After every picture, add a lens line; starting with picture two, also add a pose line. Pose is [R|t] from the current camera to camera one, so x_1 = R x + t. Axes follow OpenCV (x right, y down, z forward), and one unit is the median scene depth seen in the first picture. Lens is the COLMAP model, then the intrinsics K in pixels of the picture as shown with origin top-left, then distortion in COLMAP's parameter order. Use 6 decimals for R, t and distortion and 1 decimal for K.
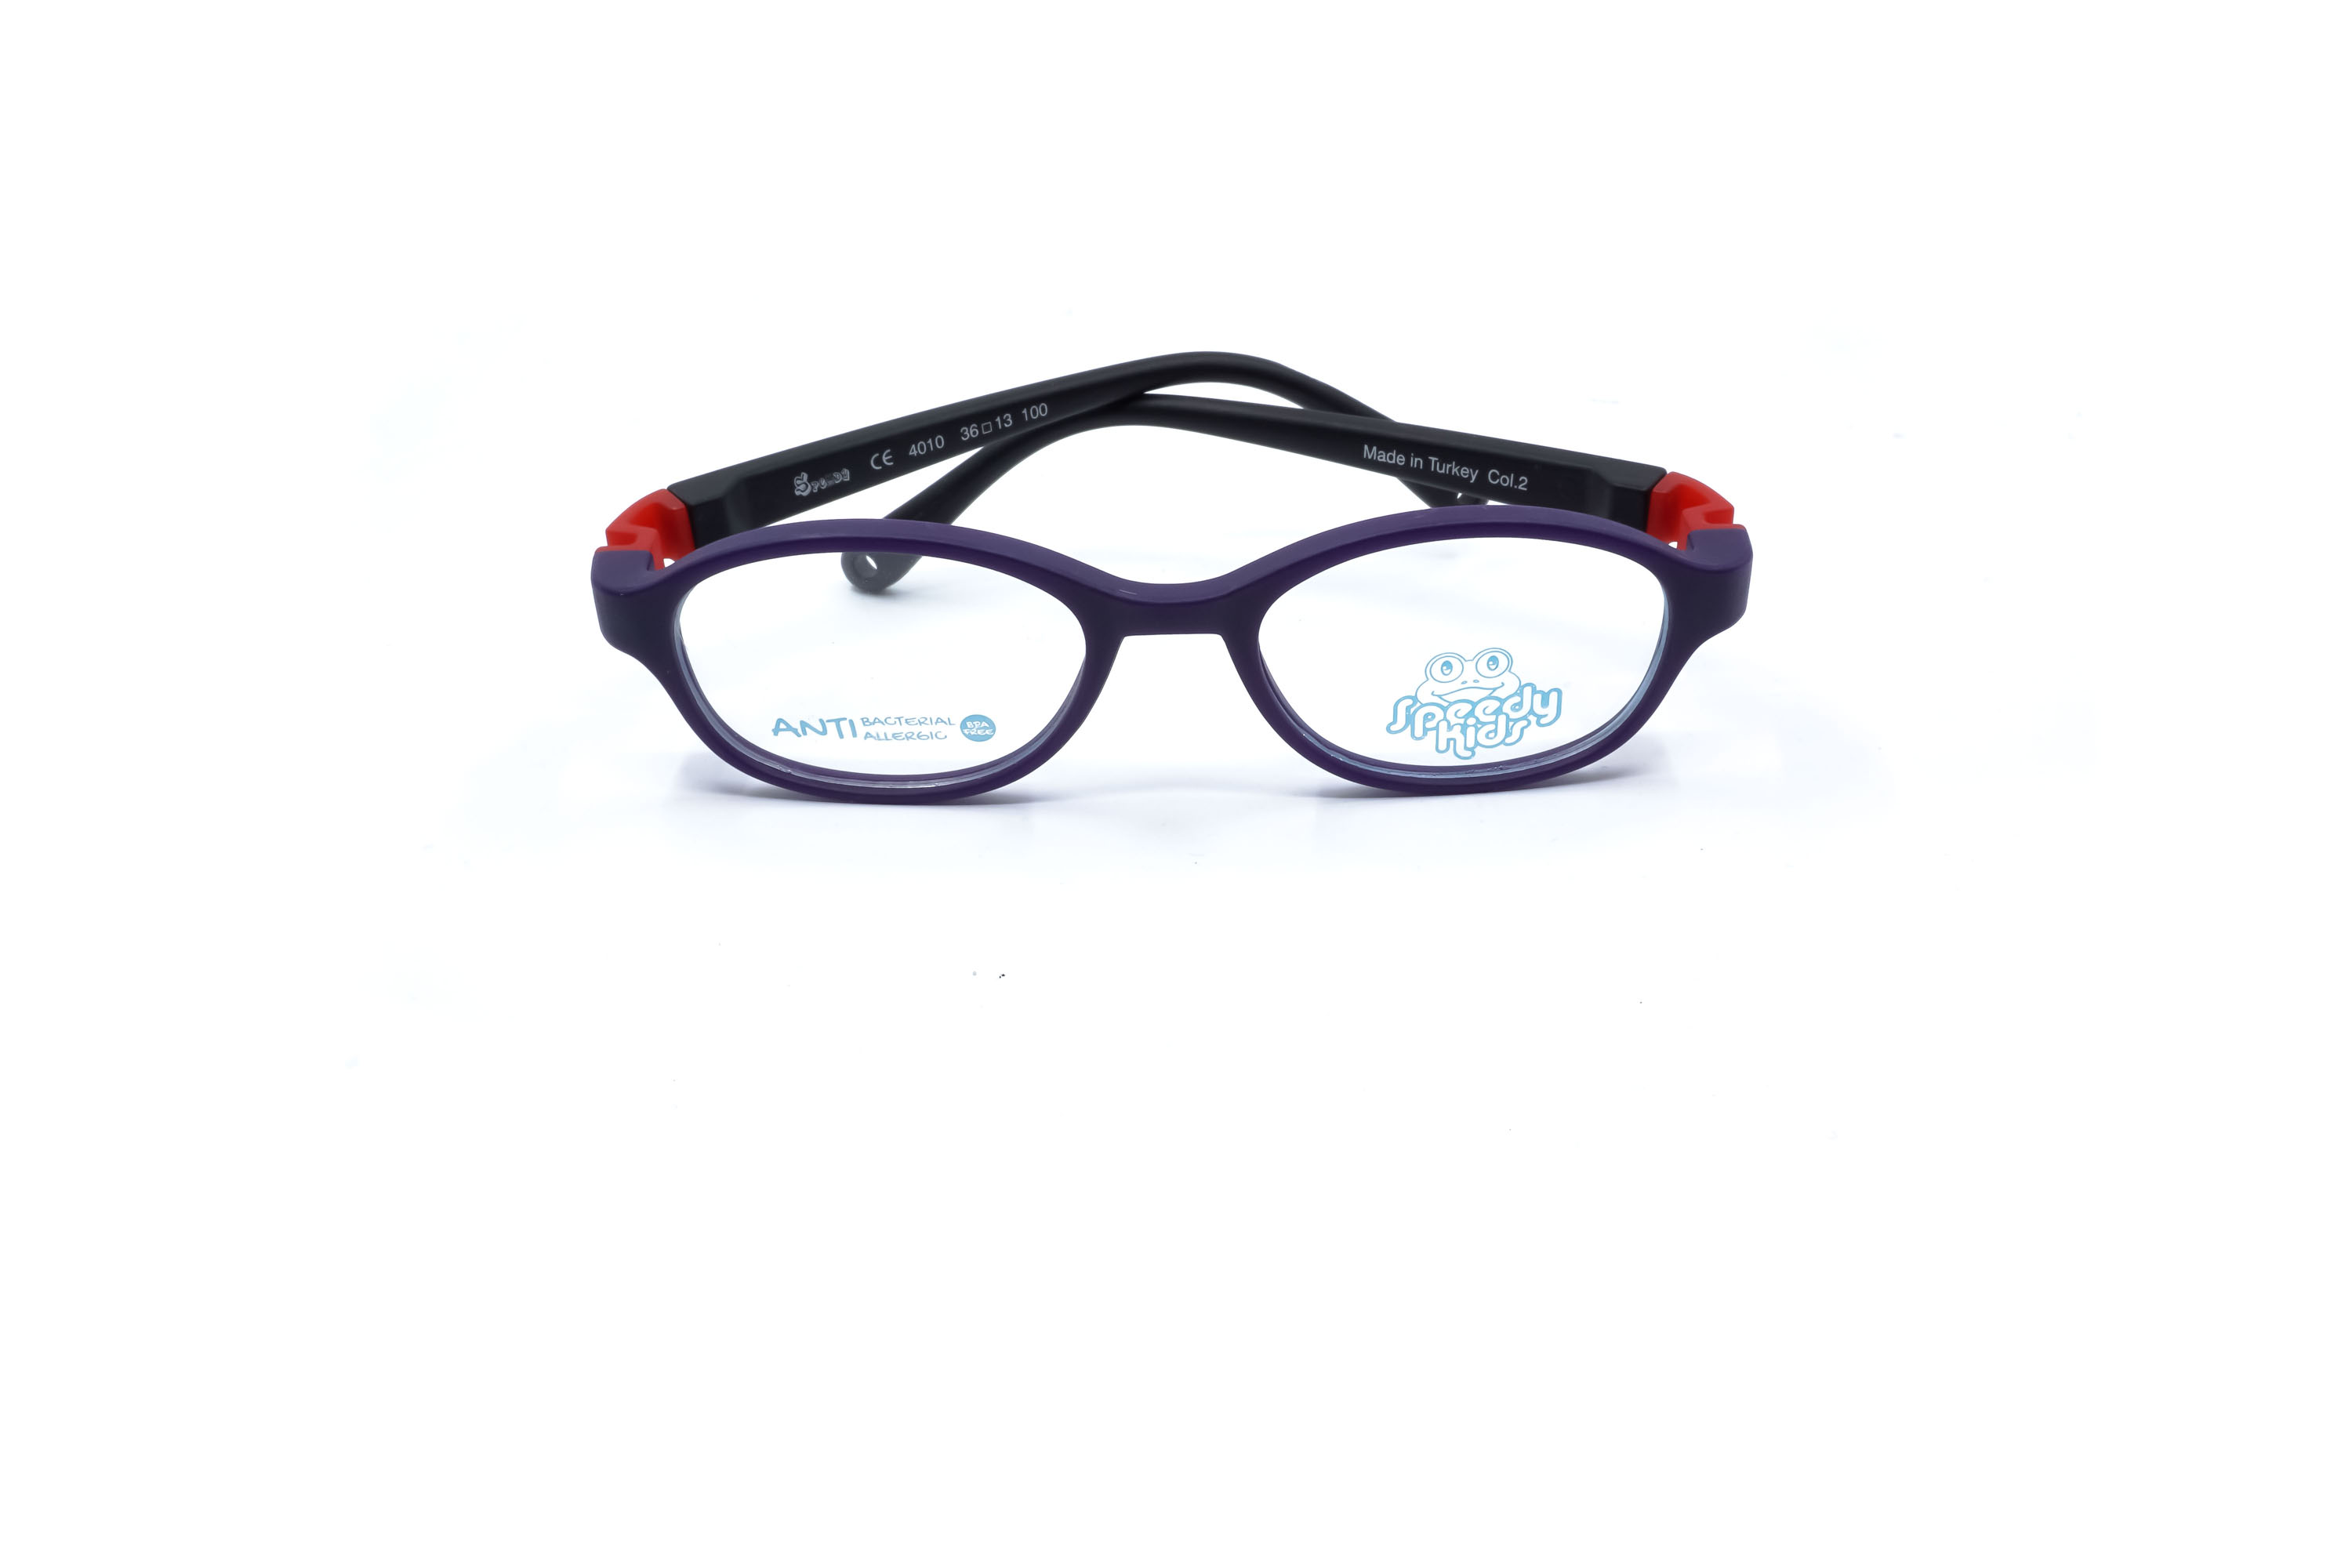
lens RADIAL K [[2417.7, 0, 1176.0], [0, 2417.7, 784.0], [0, 0, 1]] dist [0.013210, 0.002903]
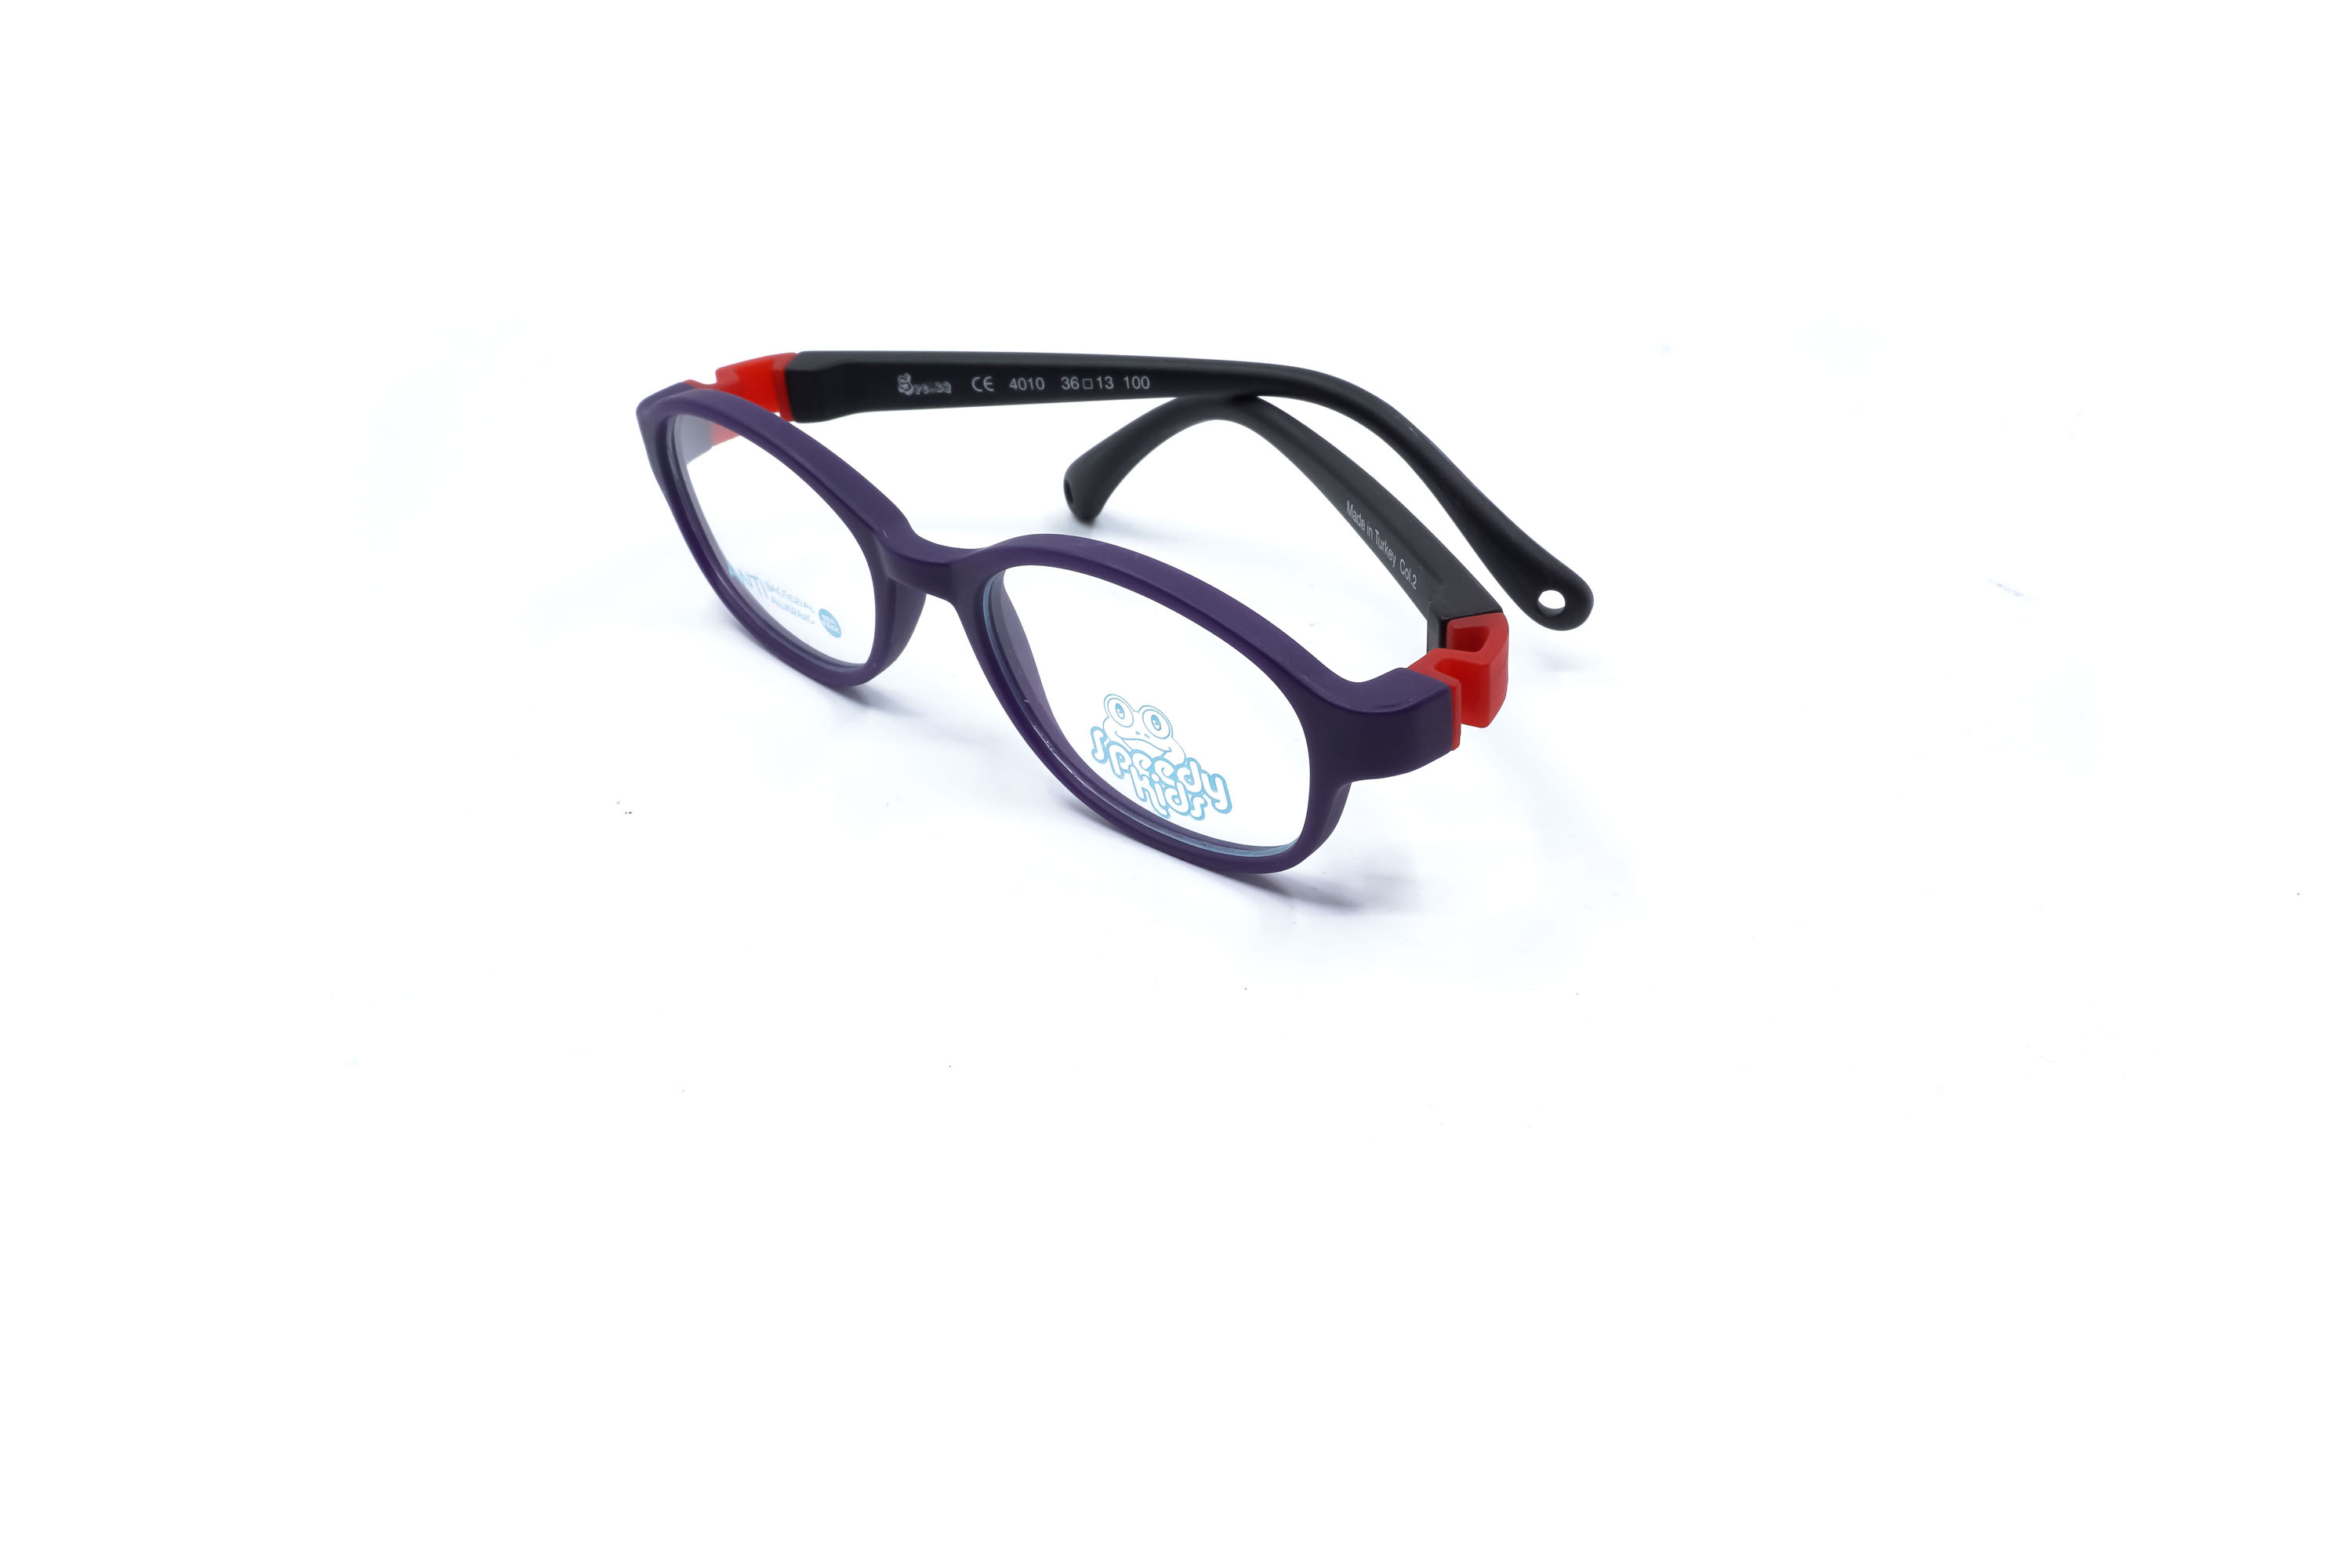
lens RADIAL K [[2417.7, 0, 1176.0], [0, 2417.7, 784.0], [0, 0, 1]] dist [0.013210, 0.002903]
pose [[0.708929, 0.353292, -0.610414, 0.715325], [-0.345420, 0.928508, 0.136229, -0.157380], [0.614902, 0.114273, 0.780280, 0.253338]]
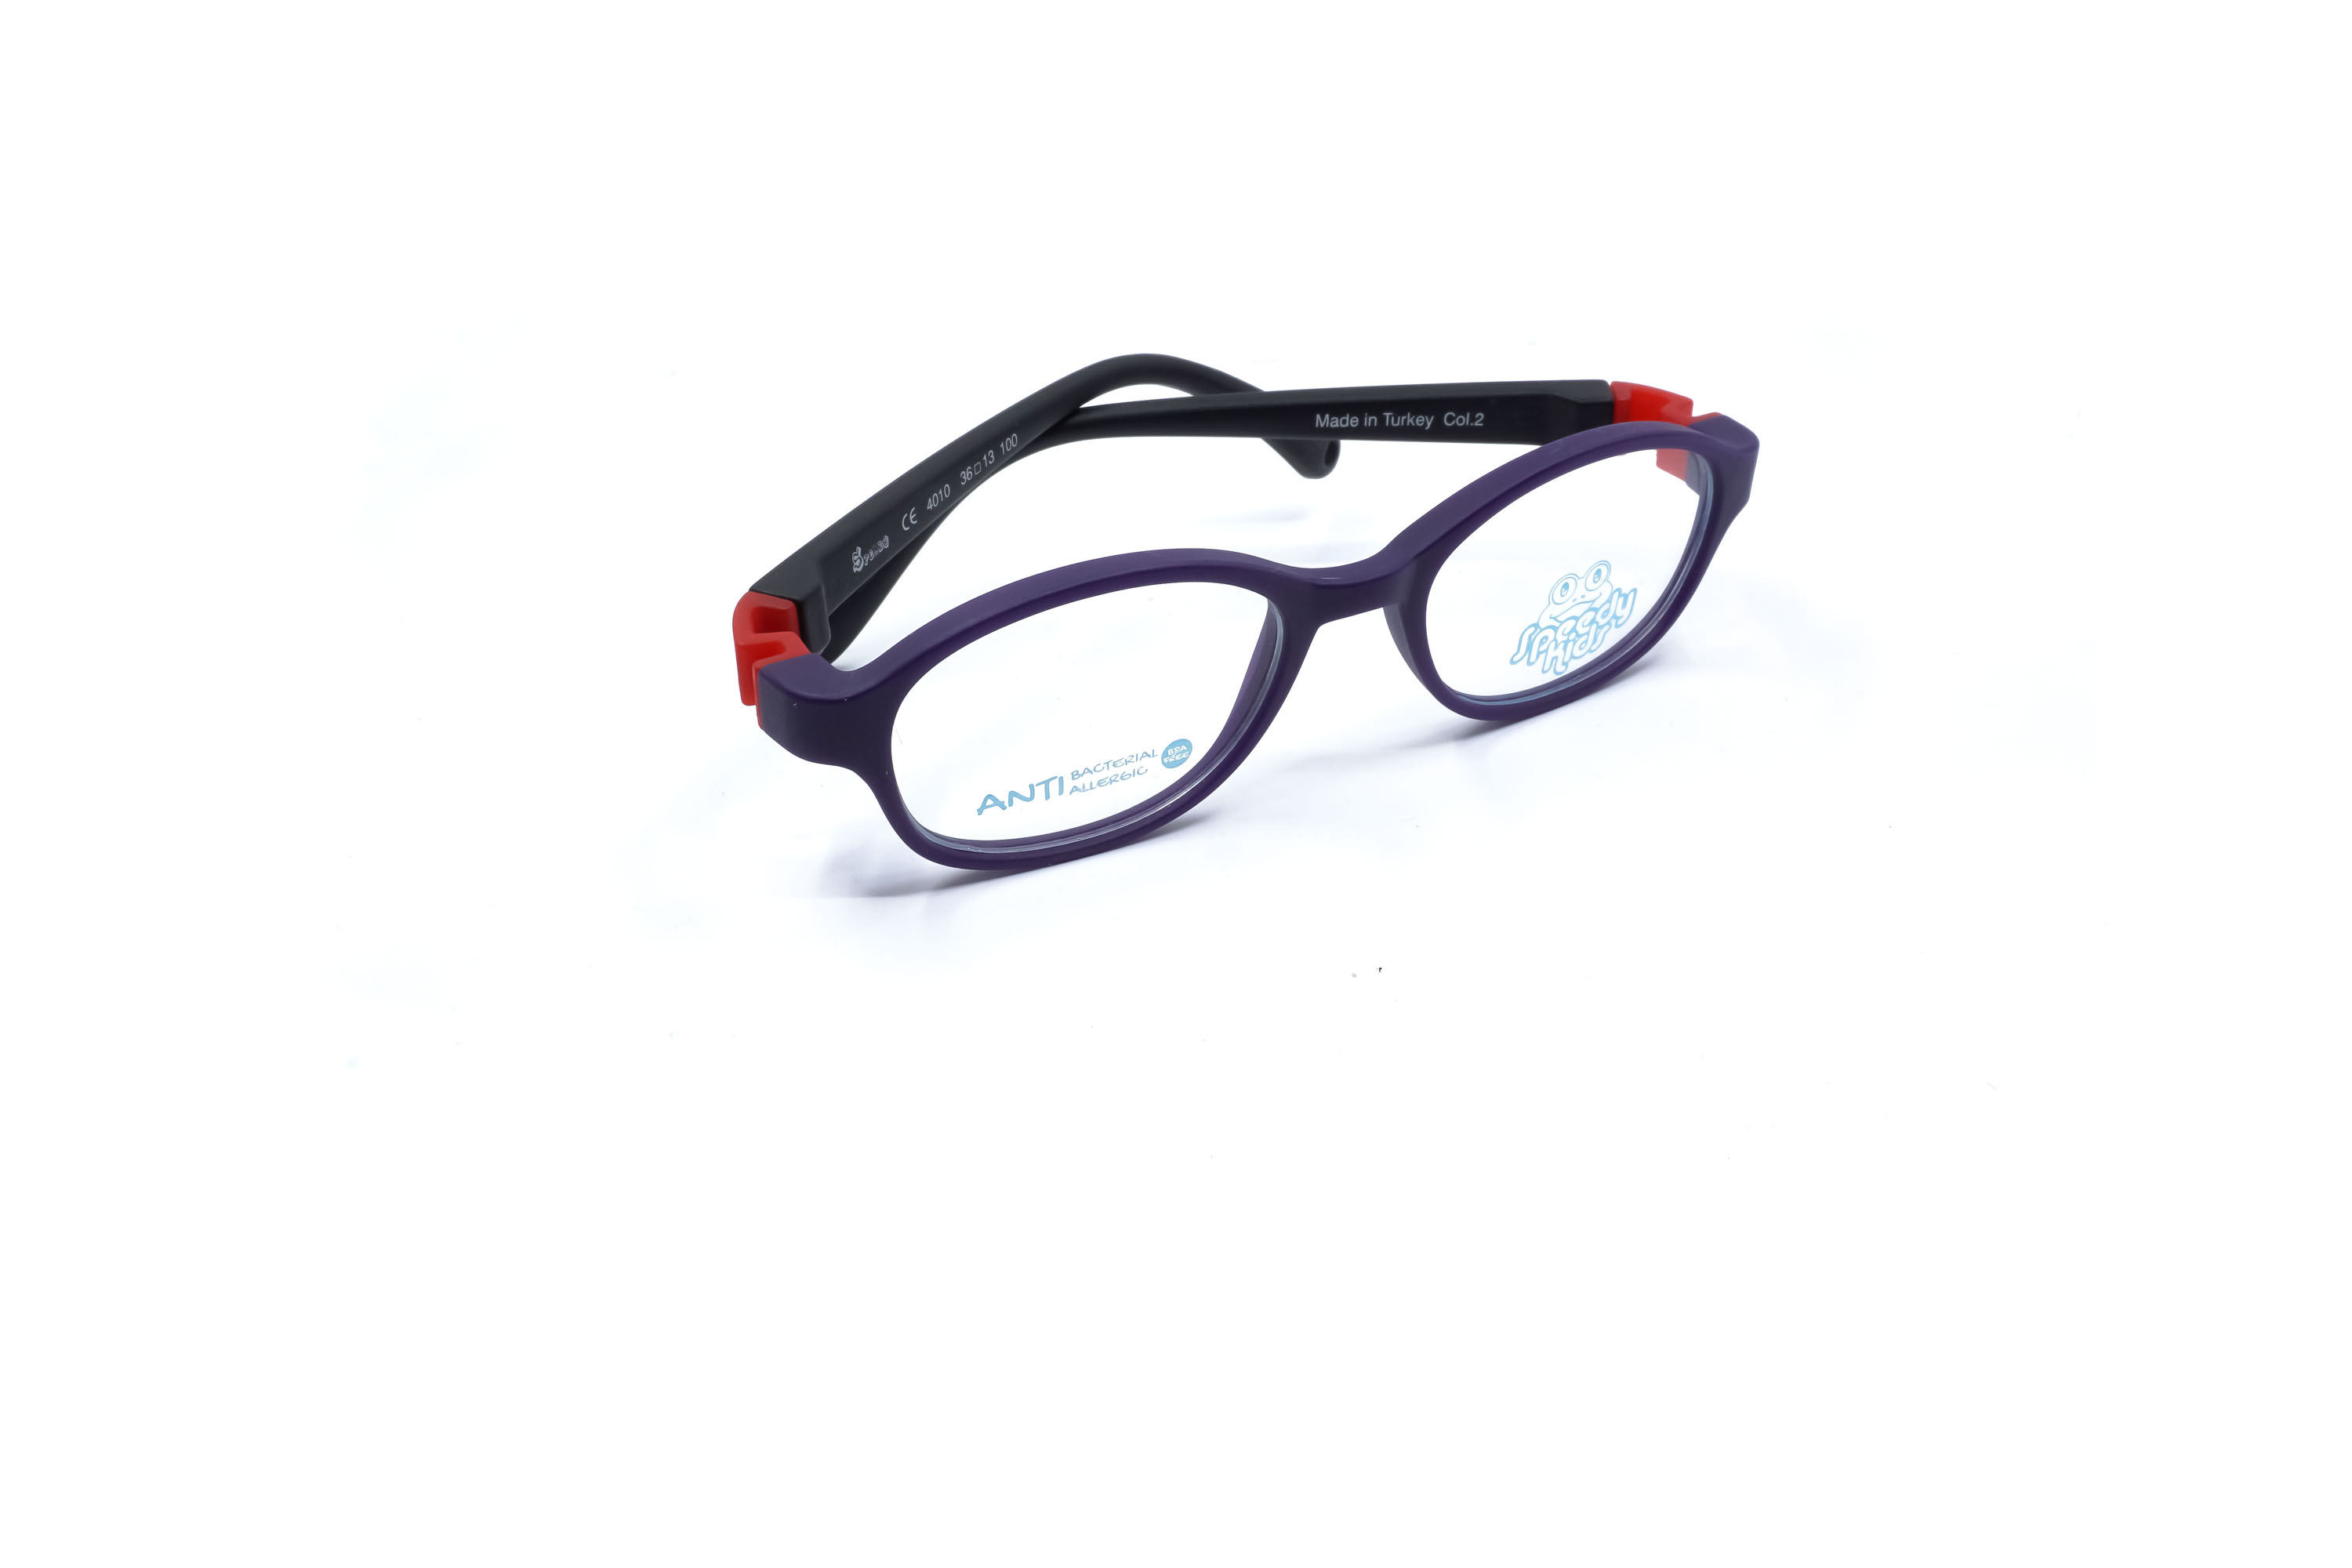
lens RADIAL K [[2417.7, 0, 1176.0], [0, 2417.7, 784.0], [0, 0, 1]] dist [0.013210, 0.002903]
pose [[0.863947, -0.246392, 0.439188, -0.512312], [0.250836, 0.966791, 0.048955, -0.058880], [-0.436665, 0.067869, 0.897060, 0.123763]]
